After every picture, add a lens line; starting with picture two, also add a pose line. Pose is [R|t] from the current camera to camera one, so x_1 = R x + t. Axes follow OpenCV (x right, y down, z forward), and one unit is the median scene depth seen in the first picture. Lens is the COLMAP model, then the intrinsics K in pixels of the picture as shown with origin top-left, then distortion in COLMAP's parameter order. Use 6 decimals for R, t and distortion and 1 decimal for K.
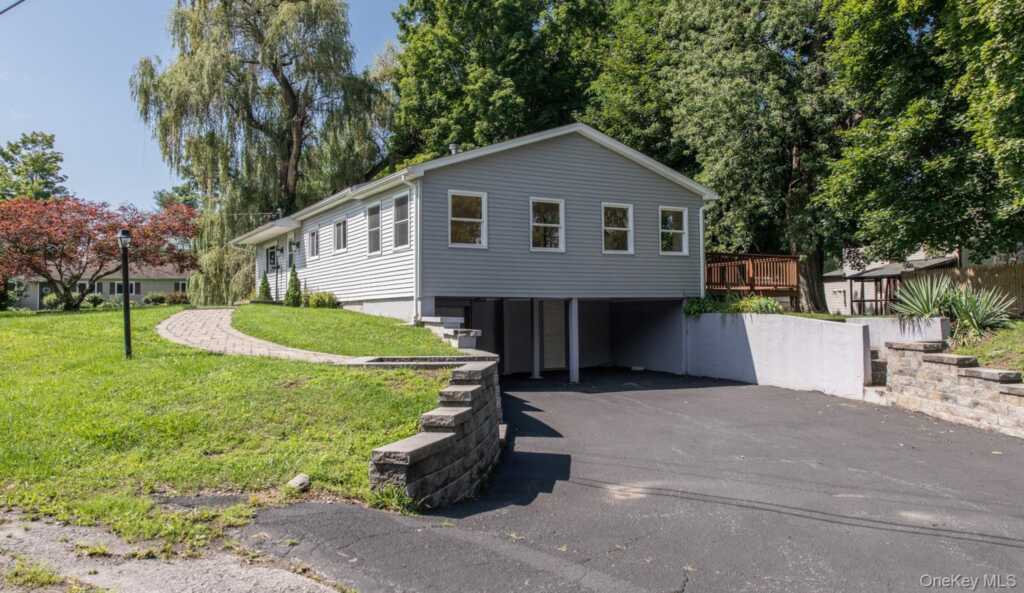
lens RADIAL K [[798.7, 0, 512.0], [0, 798.7, 296.5], [0, 0, 1]] dist [-0.001005, 0.000713]
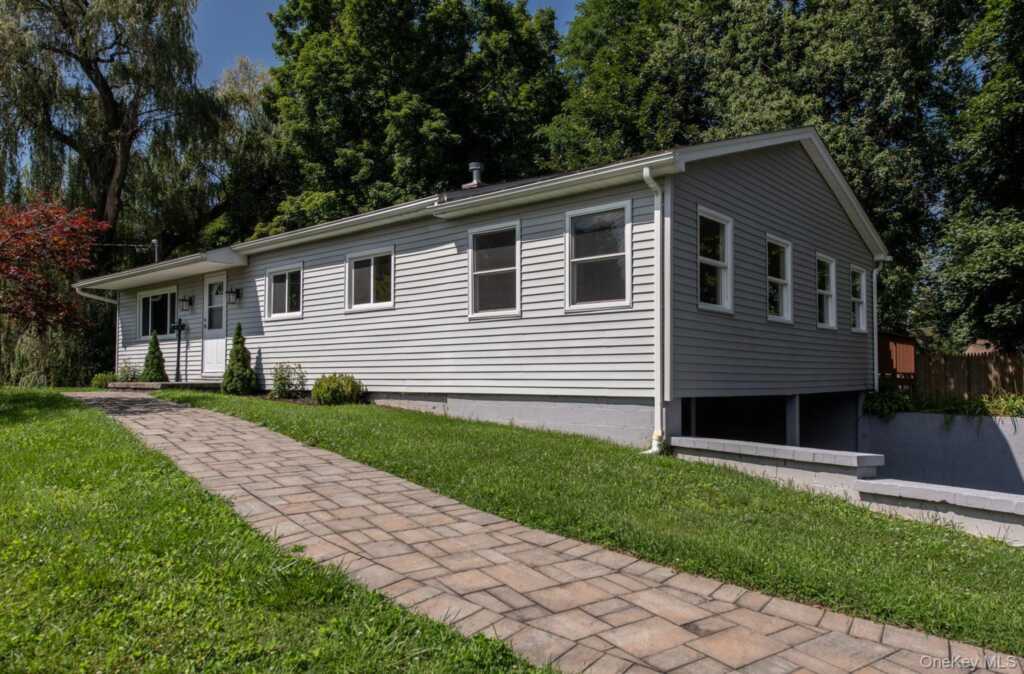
lens RADIAL K [[703.6, 0, 516.5], [0, 703.6, 352.3], [0, 0, 1]] dist [0.010633, 0.000189]
pose [[0.937836, 0.022788, 0.346330, -0.179571], [-0.019439, 0.999725, -0.013140, -0.011037], [-0.346534, 0.005591, 0.938021, 0.287232]]
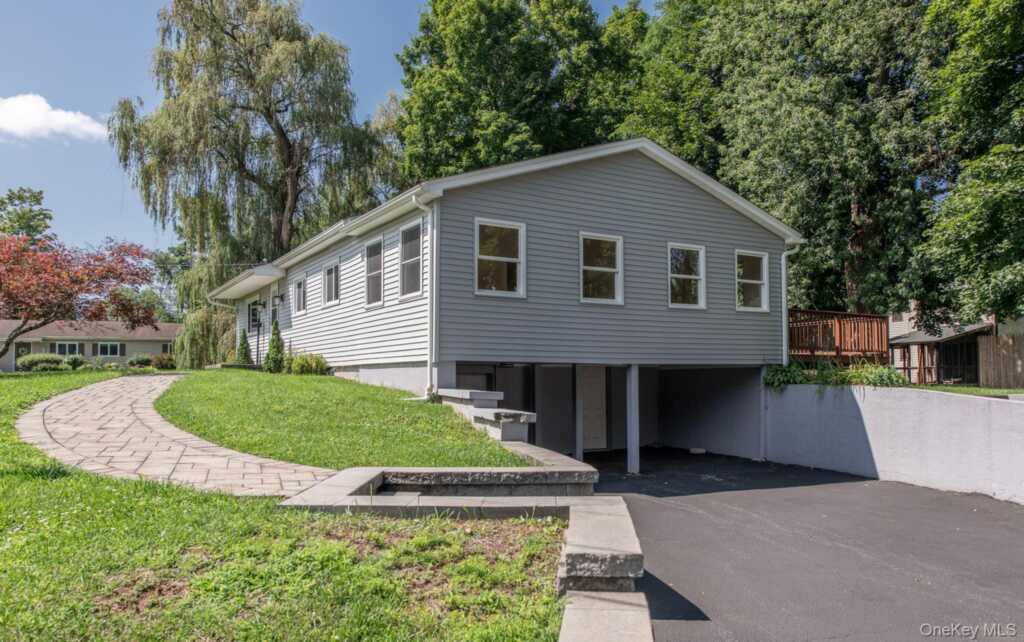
lens RADIAL K [[745.6, 0, 533.1], [0, 745.6, 358.3], [0, 0, 1]] dist [0.000856, -0.000528]
pose [[0.999228, 0.007243, 0.038603, -0.025379], [-0.007083, 0.999966, -0.004265, -0.000175], [-0.038632, 0.003988, 0.999246, 0.150585]]
